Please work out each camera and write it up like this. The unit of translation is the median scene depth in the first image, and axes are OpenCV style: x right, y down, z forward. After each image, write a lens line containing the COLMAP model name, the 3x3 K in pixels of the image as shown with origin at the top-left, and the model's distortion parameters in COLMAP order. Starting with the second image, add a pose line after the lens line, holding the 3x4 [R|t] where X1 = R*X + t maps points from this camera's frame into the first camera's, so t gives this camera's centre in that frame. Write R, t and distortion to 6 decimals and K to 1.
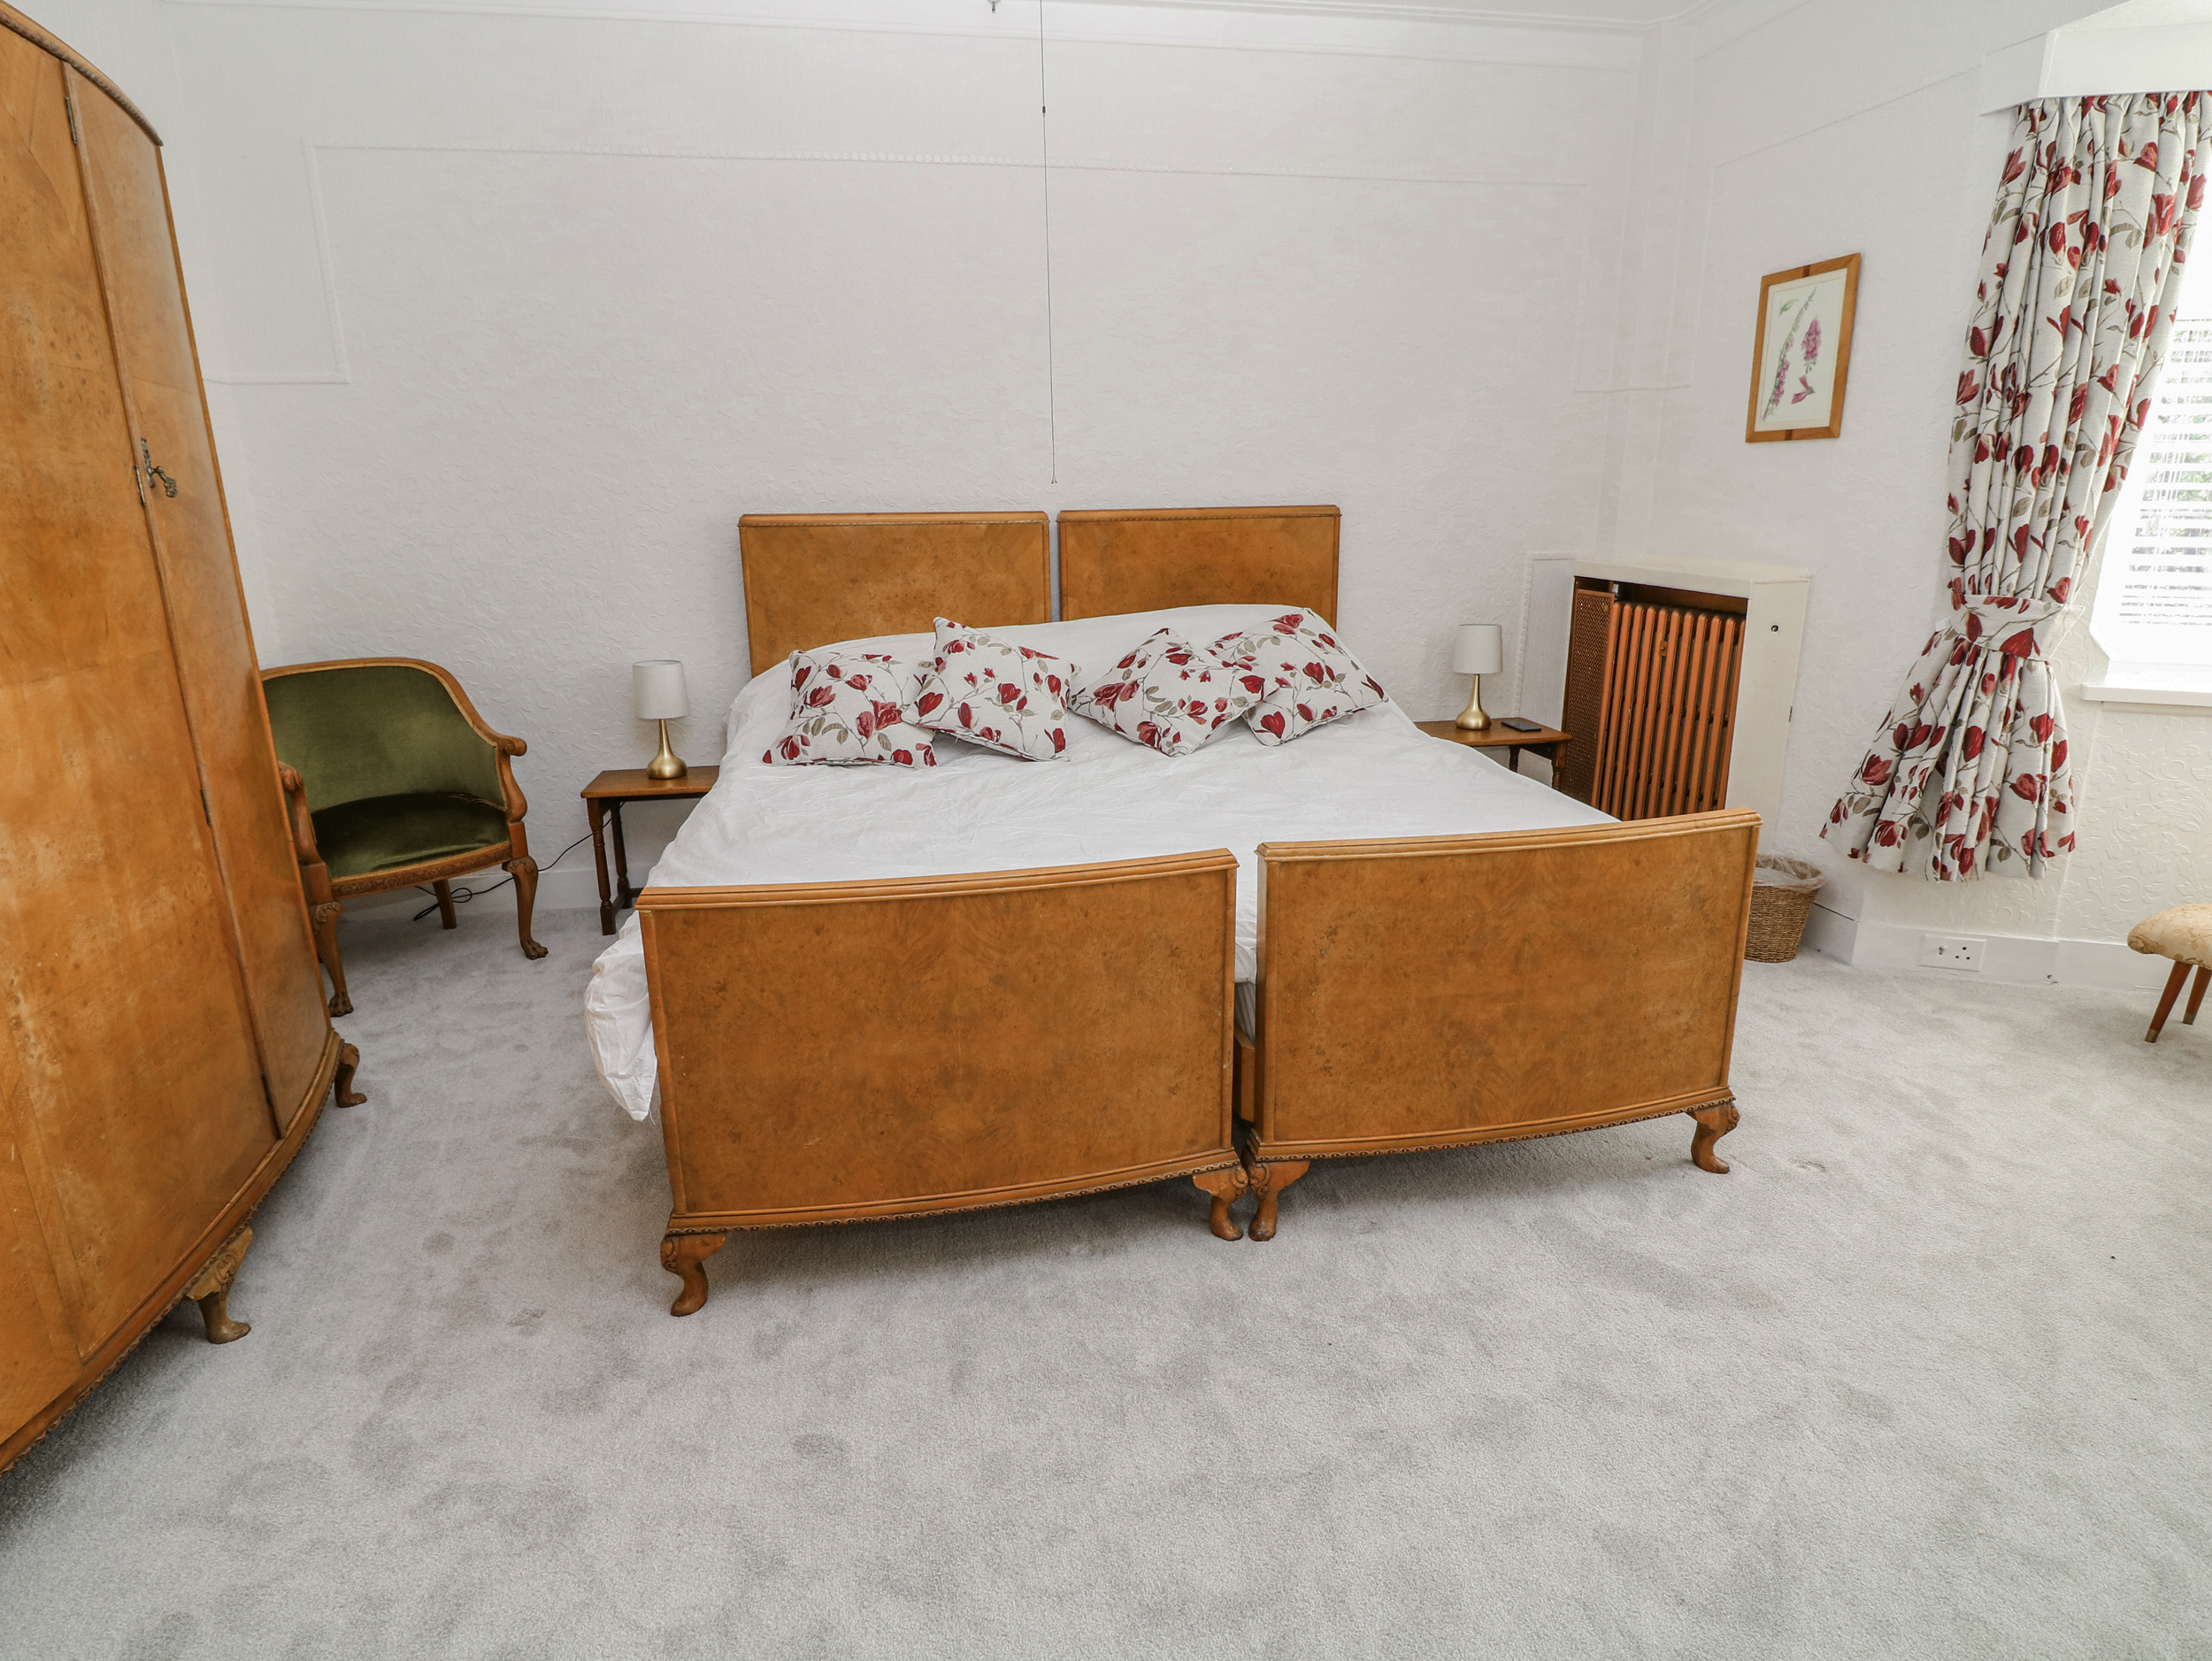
lens RADIAL K [[1154.4, 0, 1100.2], [0, 1154.4, 812.9], [0, 0, 1]] dist [-0.000165, -0.014321]
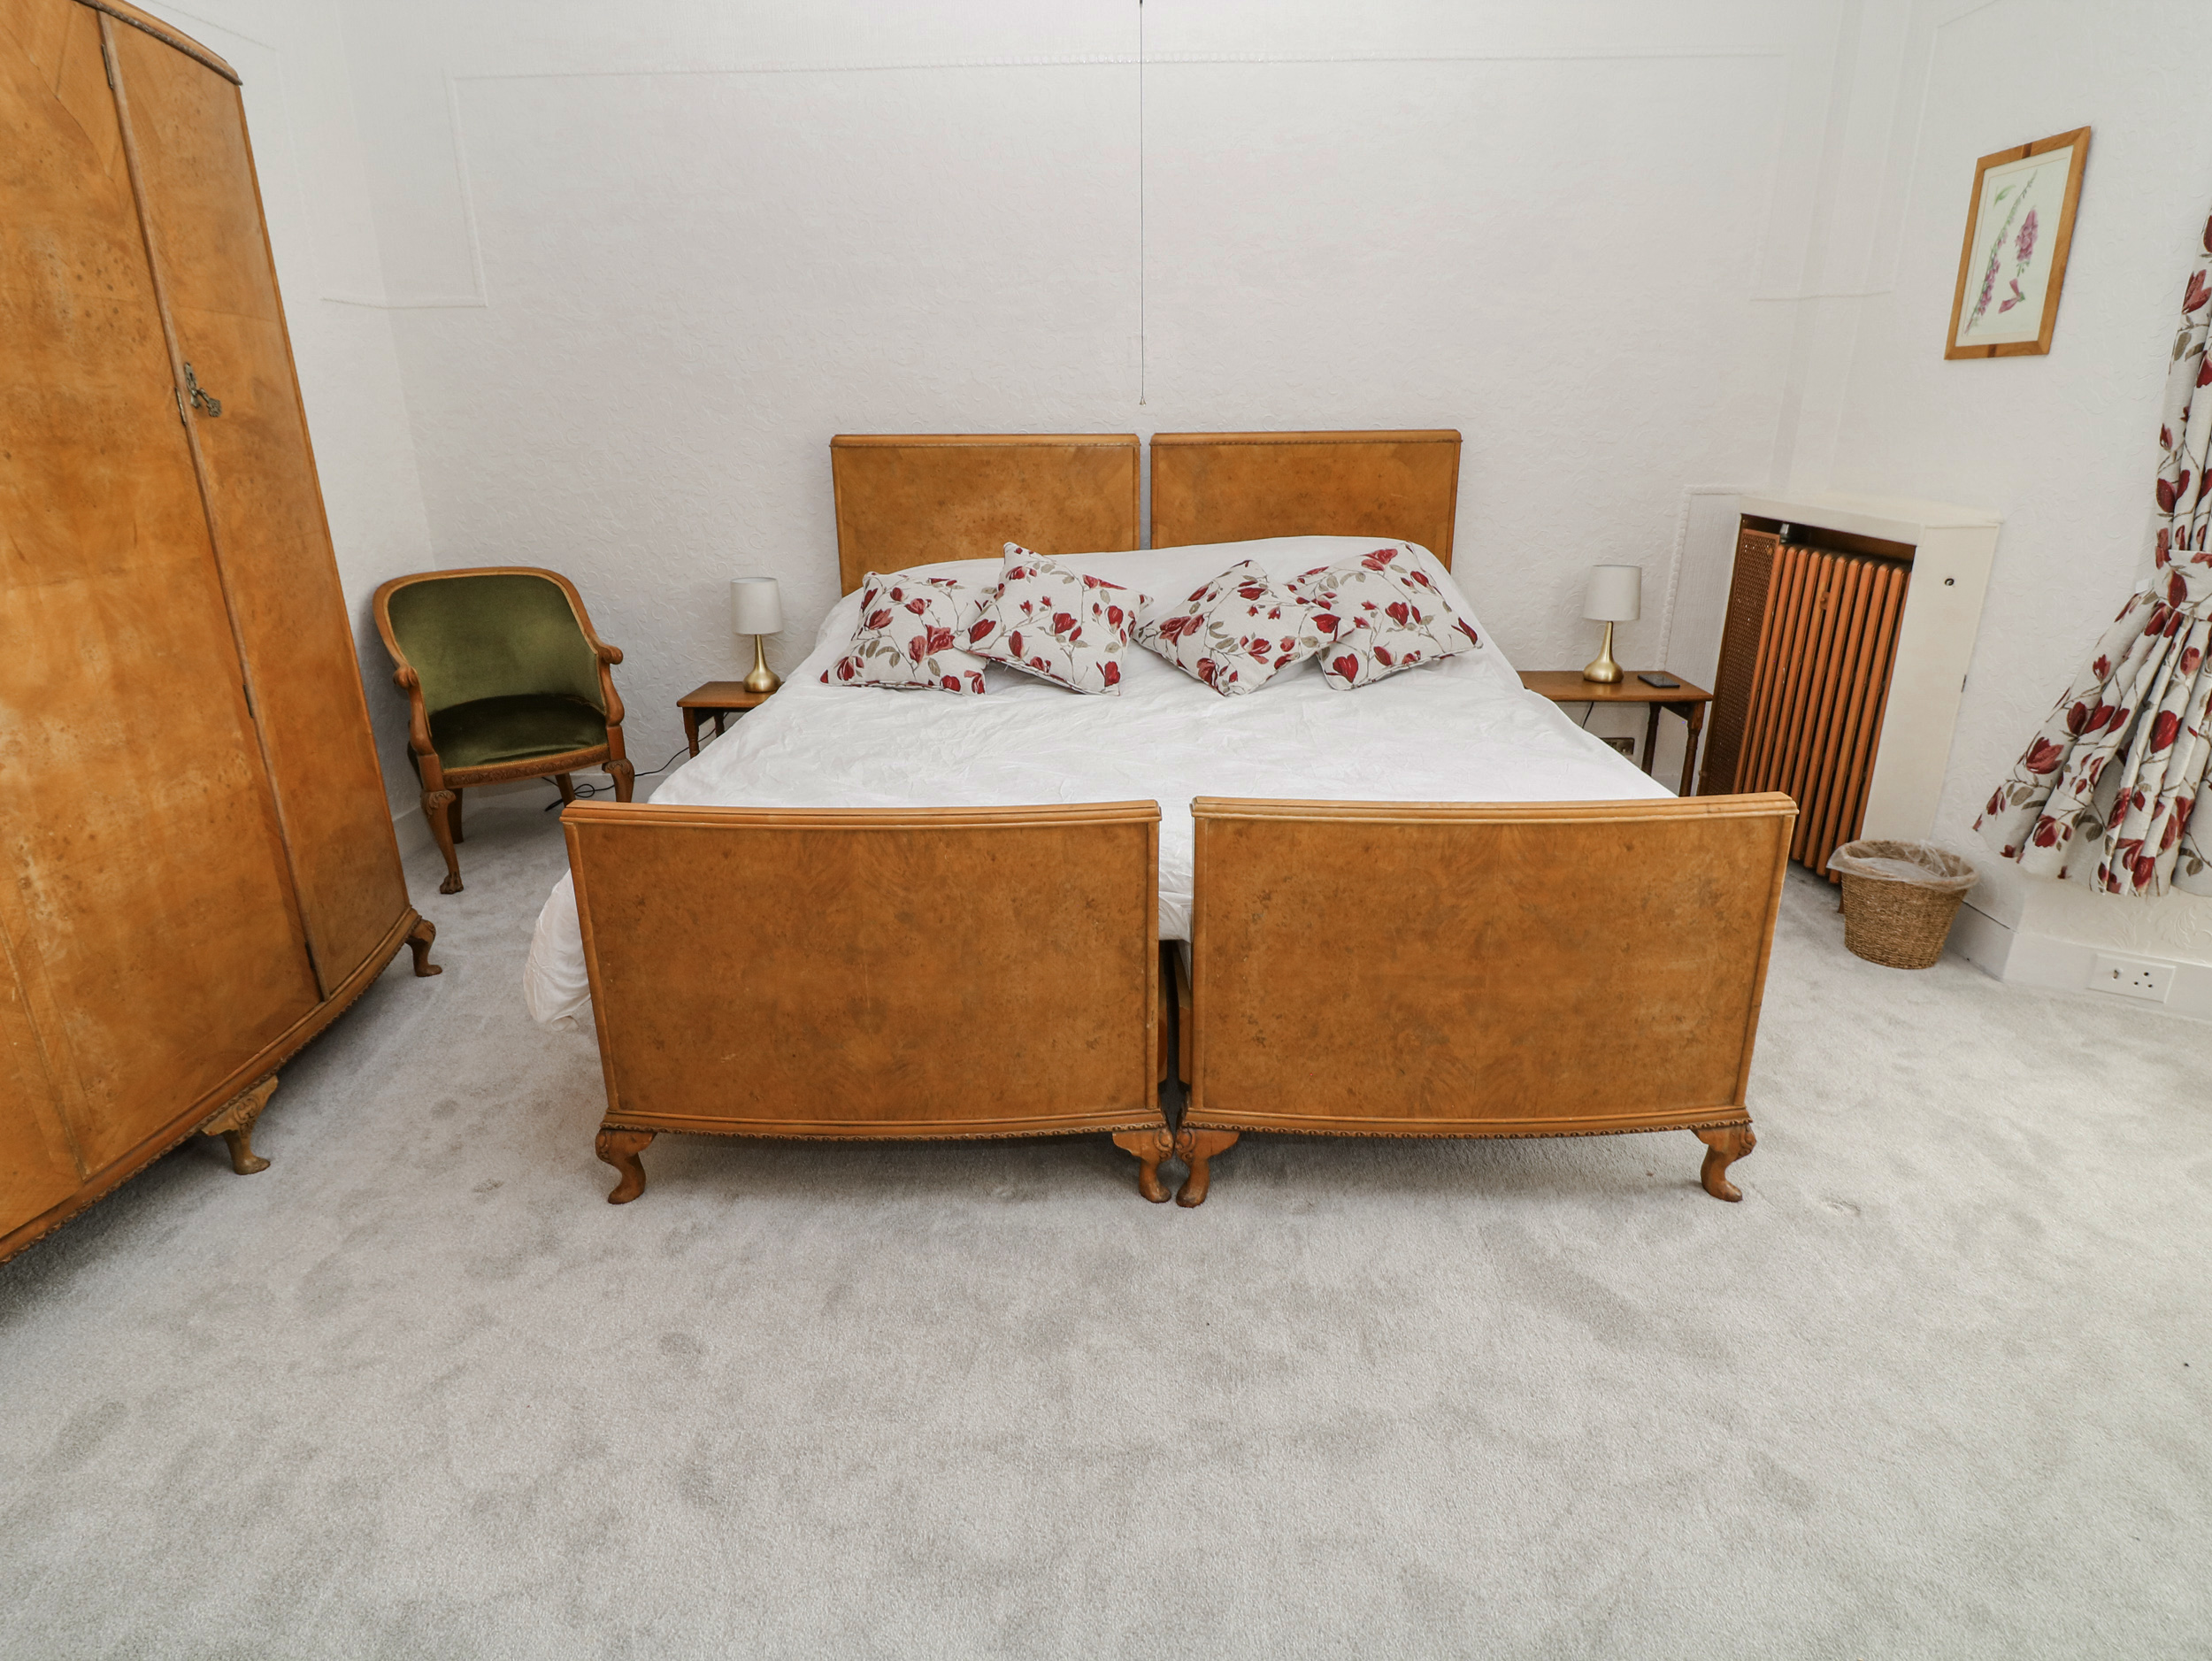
lens RADIAL K [[1154.4, 0, 1100.2], [0, 1154.4, 812.9], [0, 0, 1]] dist [-0.000165, -0.014321]
pose [[0.979625, 0.069909, -0.188278, 0.222446], [-0.057739, 0.995919, 0.069369, -0.019912], [0.192359, -0.057085, 0.979663, 0.057717]]
